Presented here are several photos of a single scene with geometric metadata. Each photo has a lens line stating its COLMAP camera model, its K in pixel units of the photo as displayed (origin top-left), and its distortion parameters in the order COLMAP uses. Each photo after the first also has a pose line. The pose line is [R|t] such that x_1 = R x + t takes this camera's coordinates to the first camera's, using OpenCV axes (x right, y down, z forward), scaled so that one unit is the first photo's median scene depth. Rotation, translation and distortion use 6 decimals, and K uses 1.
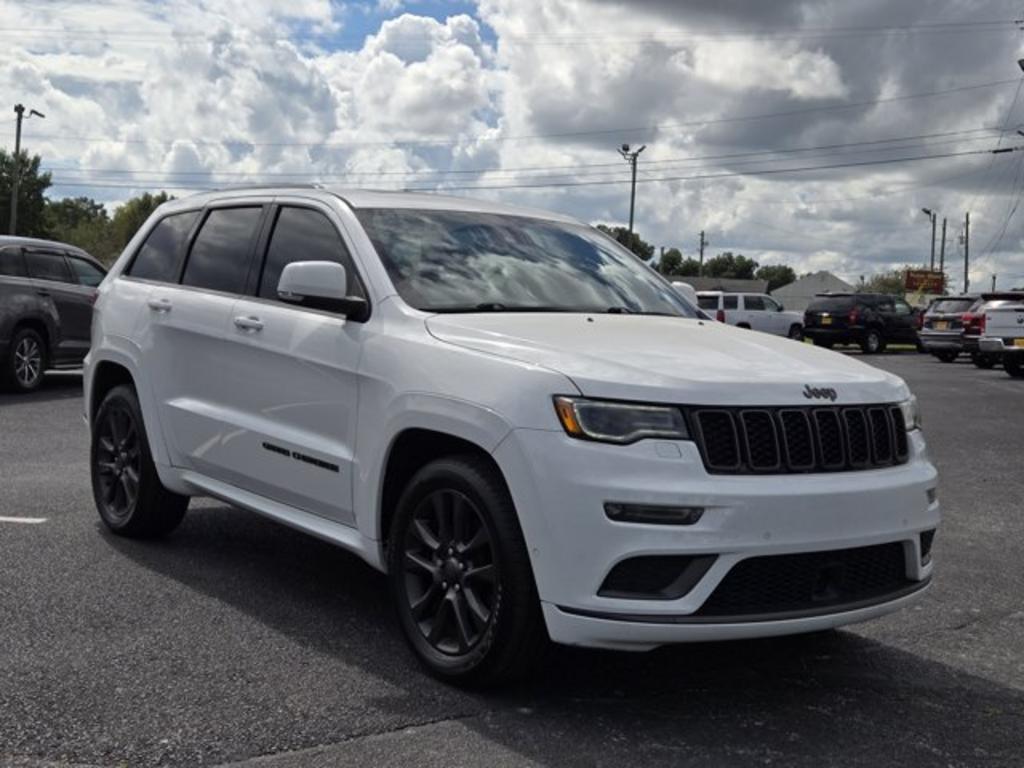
lens RADIAL K [[1401.4, 0, 516.3], [0, 1401.4, 383.5], [0, 0, 1]] dist [-0.017907, 0.000000]
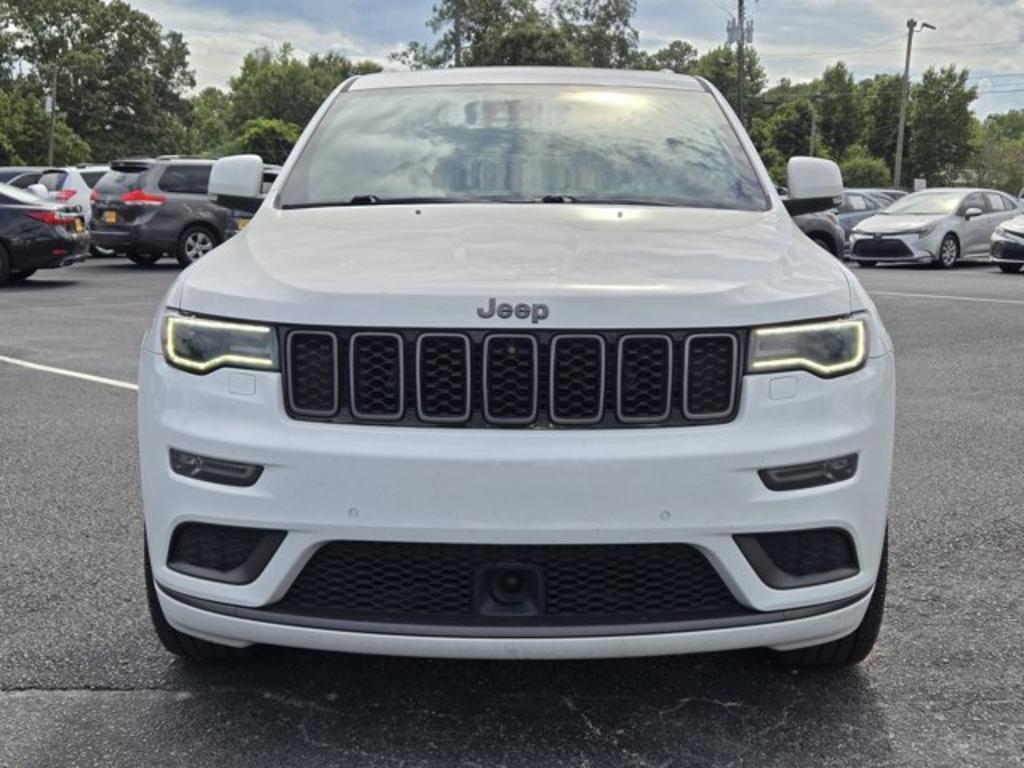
lens RADIAL K [[1401.4, 0, 512.0], [0, 1401.4, 385.2], [0, 0, 1]] dist [-0.017907, 0.000000]
pose [[0.799406, 0.047181, -0.598935, 0.615808], [-0.010488, 0.997856, 0.064607, -0.001096], [0.600699, -0.045365, 0.798187, 0.458139]]
